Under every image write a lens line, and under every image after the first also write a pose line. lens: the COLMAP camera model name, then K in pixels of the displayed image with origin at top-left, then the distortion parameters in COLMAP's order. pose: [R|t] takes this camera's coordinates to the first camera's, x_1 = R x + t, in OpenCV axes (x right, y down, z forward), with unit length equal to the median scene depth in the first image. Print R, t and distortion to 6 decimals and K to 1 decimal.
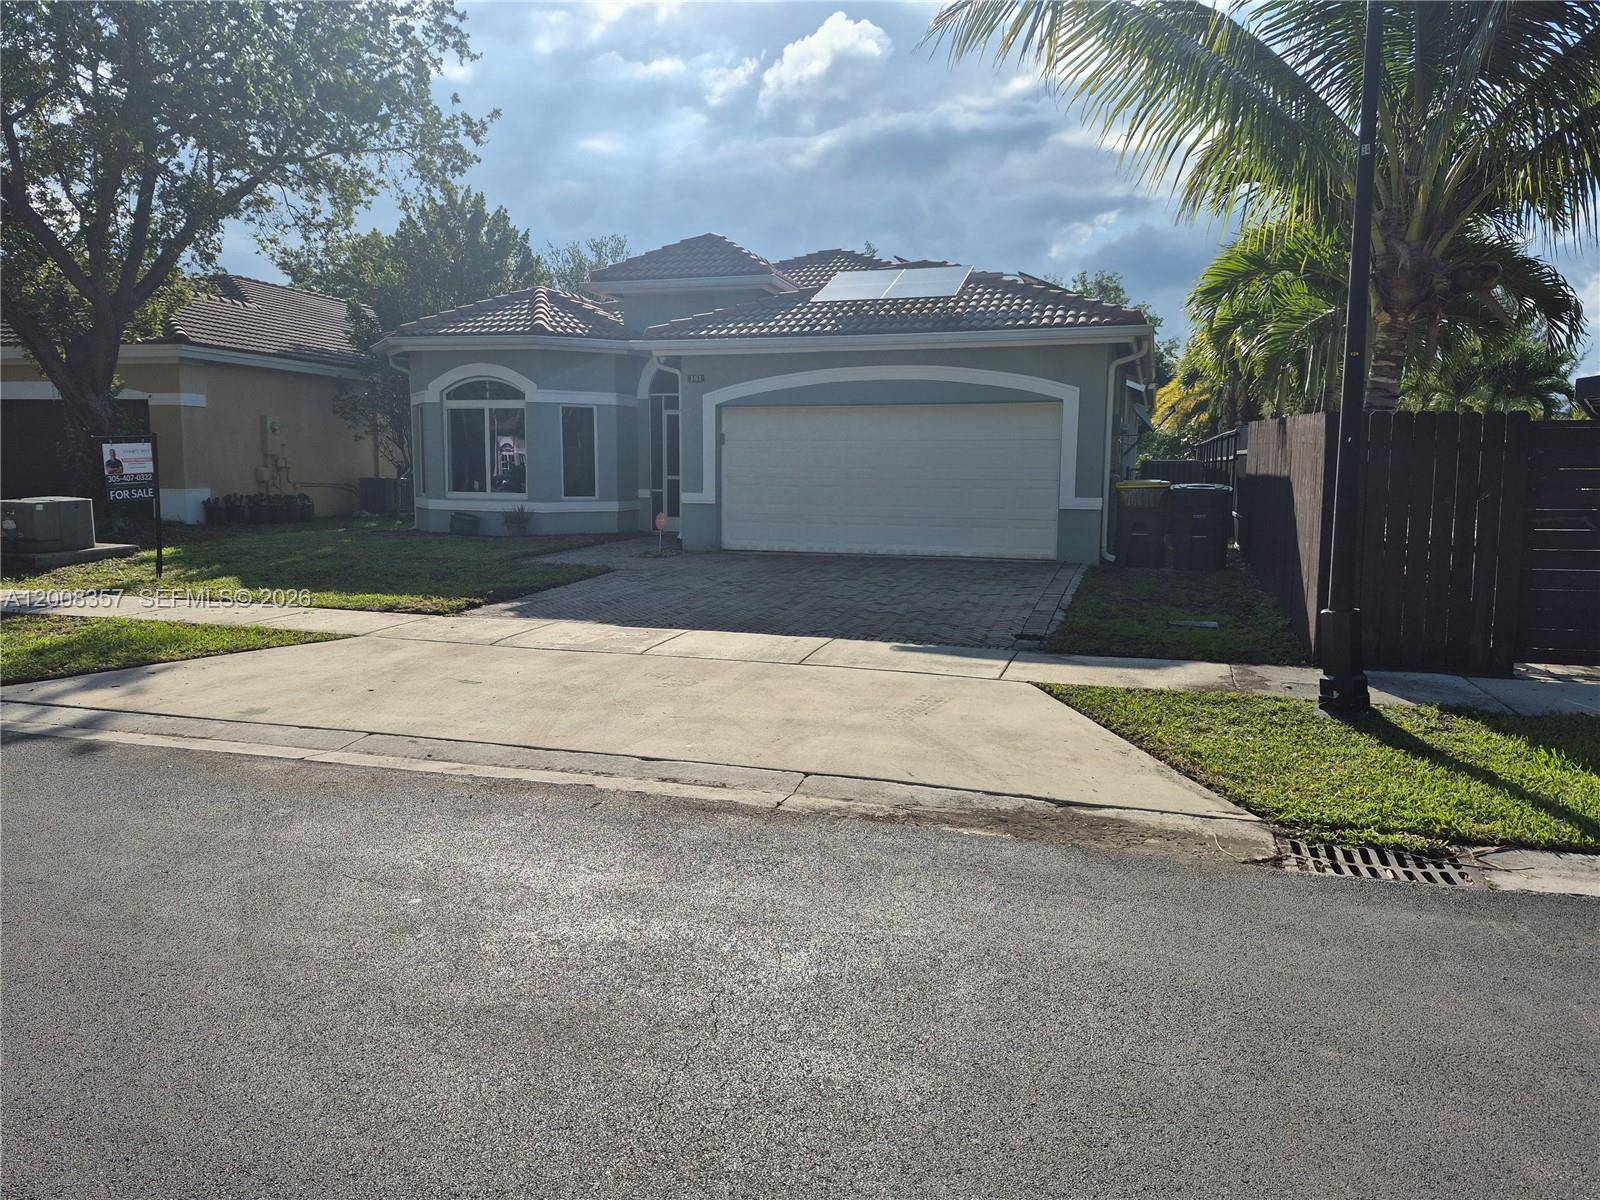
lens RADIAL K [[1083.5, 0, 800.0], [0, 1083.5, 600.0], [0, 0, 1]] dist [0.059674, -0.002000]
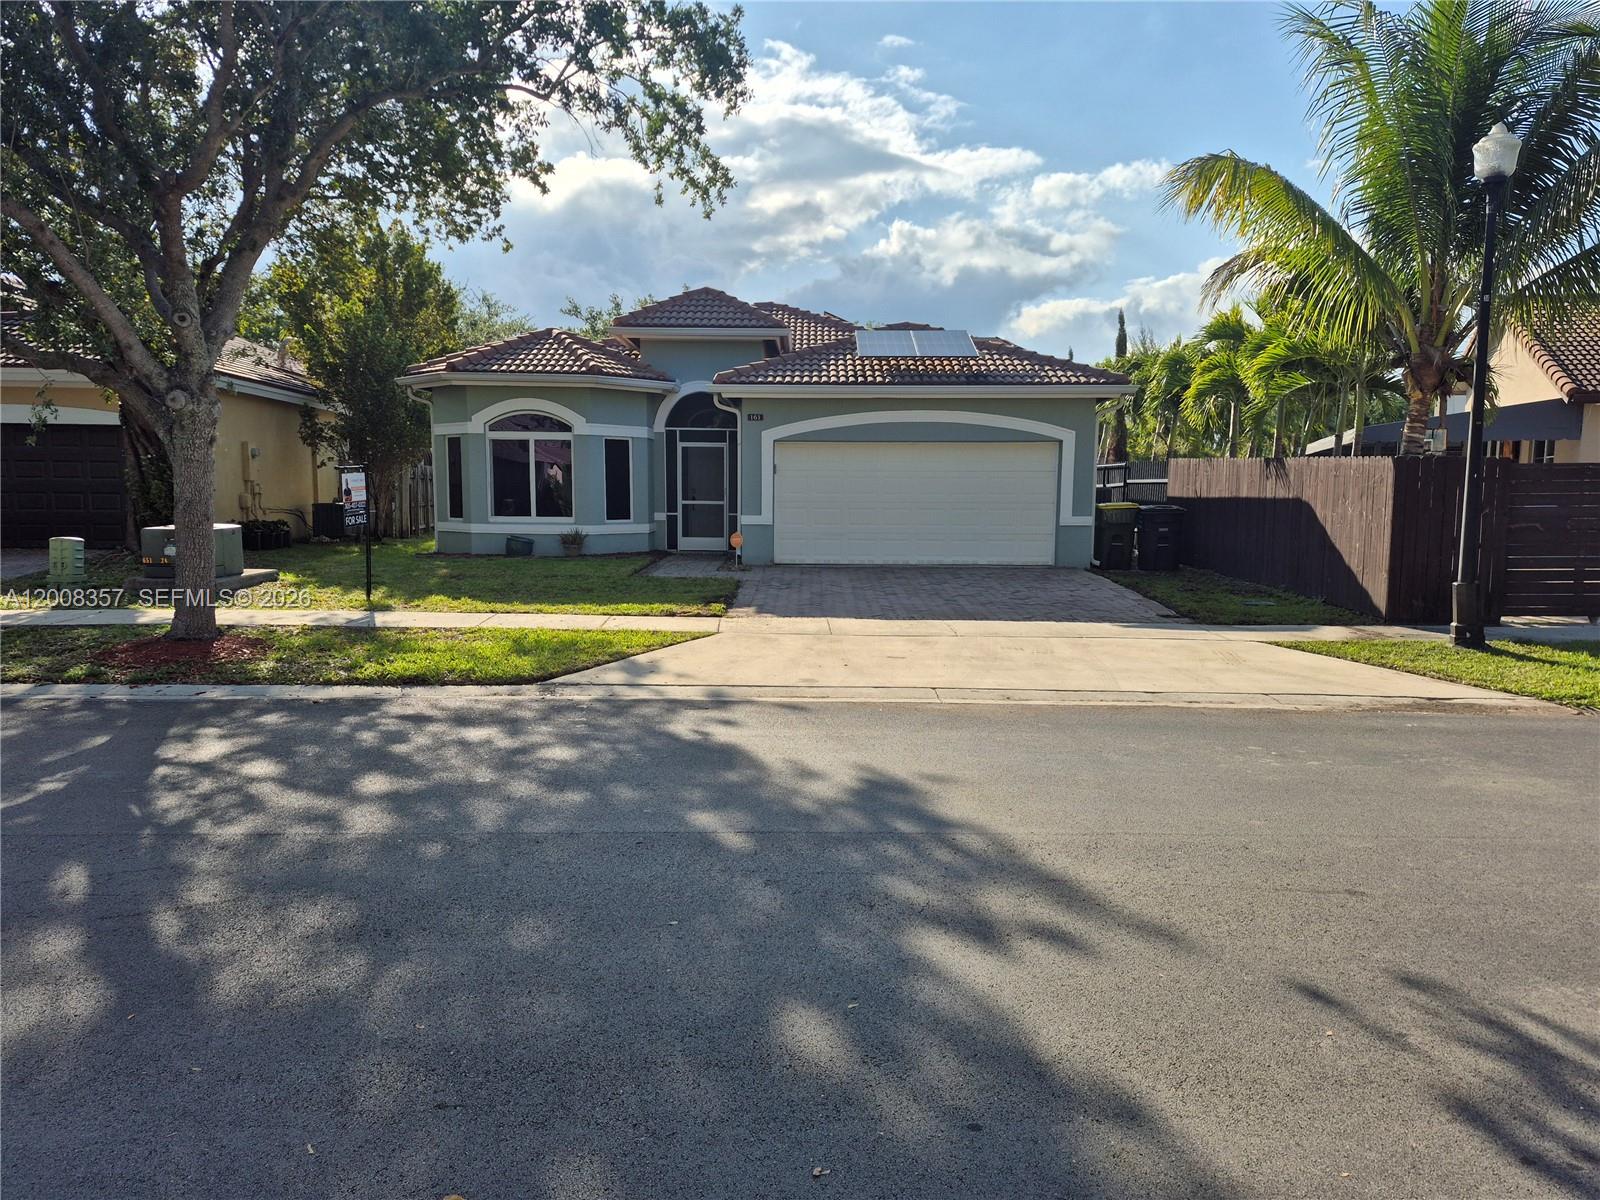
lens RADIAL K [[1058.3, 0, 788.6], [0, 1058.3, 597.6], [0, 0, 1]] dist [0.075435, -0.000626]
pose [[0.957143, -0.030279, 0.288028, -0.387882], [0.036322, 0.999217, -0.015661, 0.008470], [-0.287329, 0.025451, 0.957494, -0.094508]]
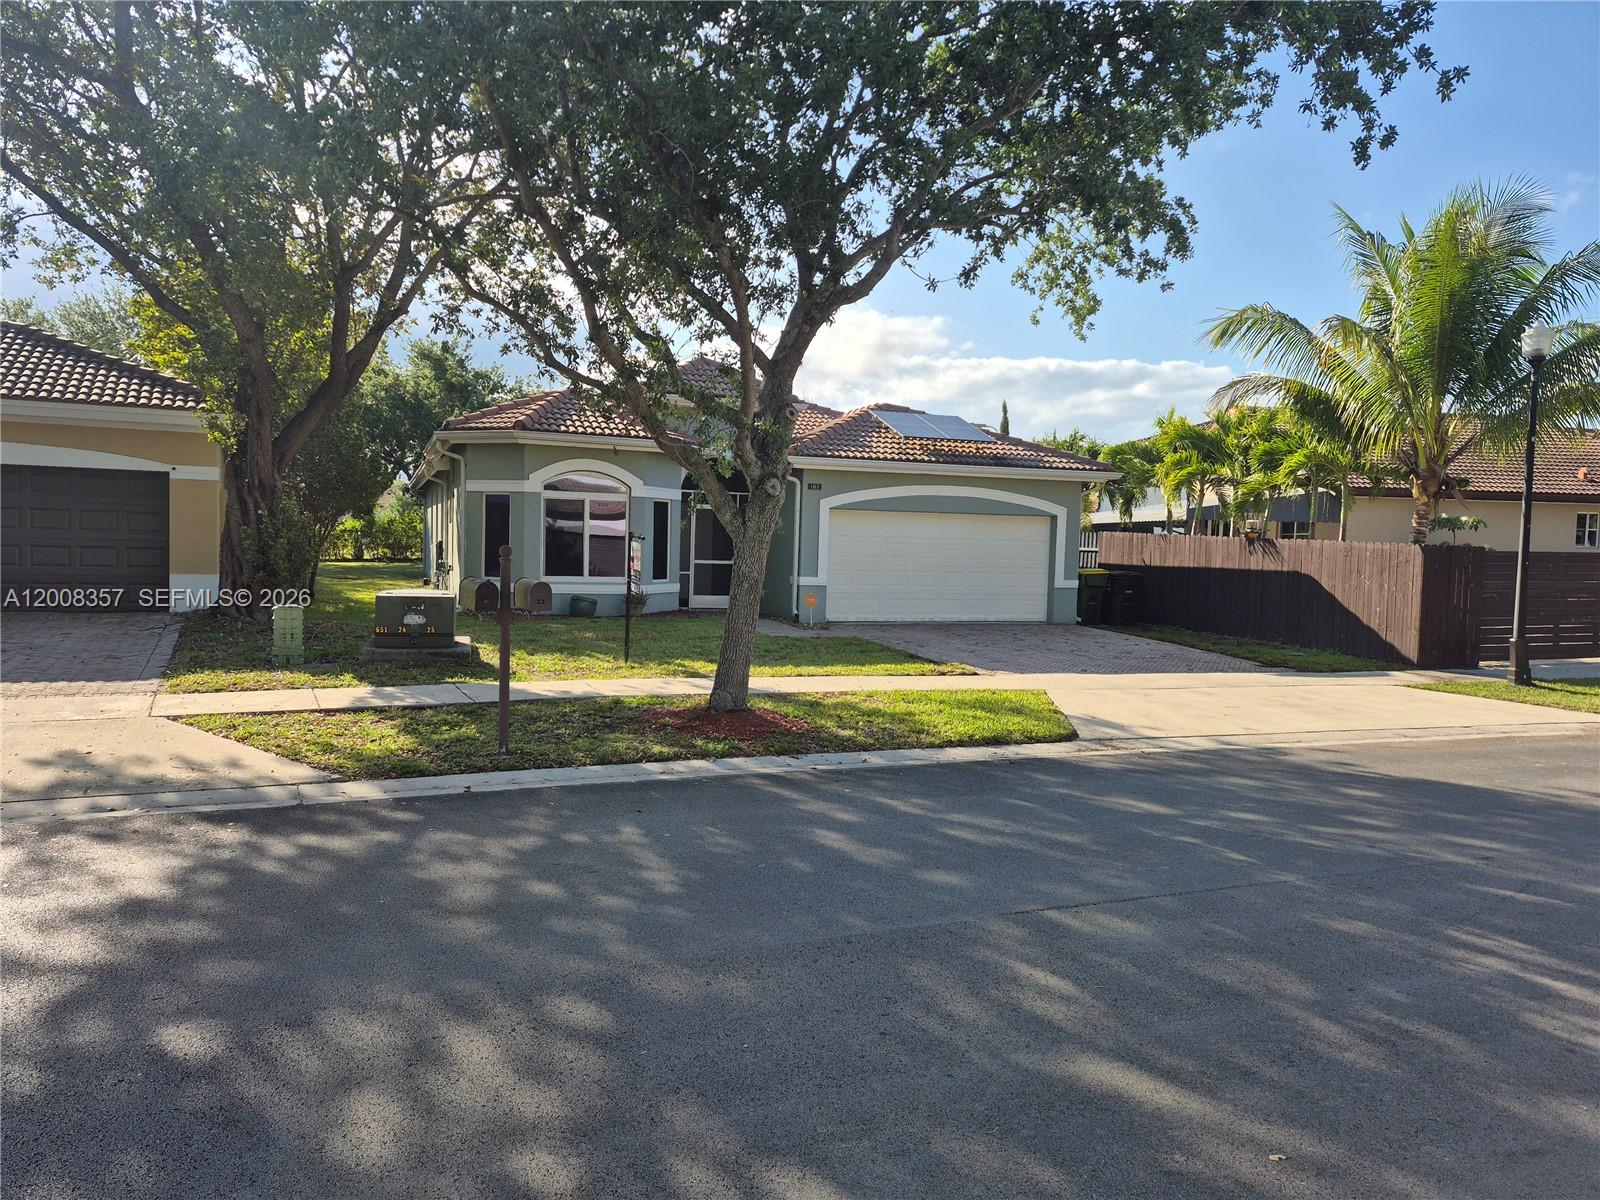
lens RADIAL K [[1058.3, 0, 788.6], [0, 1058.3, 597.6], [0, 0, 1]] dist [0.075435, -0.000626]
pose [[0.795450, -0.017735, 0.605760, -0.845953], [0.054369, 0.997629, -0.042186, -0.025218], [-0.603575, 0.066491, 0.794529, 0.053178]]
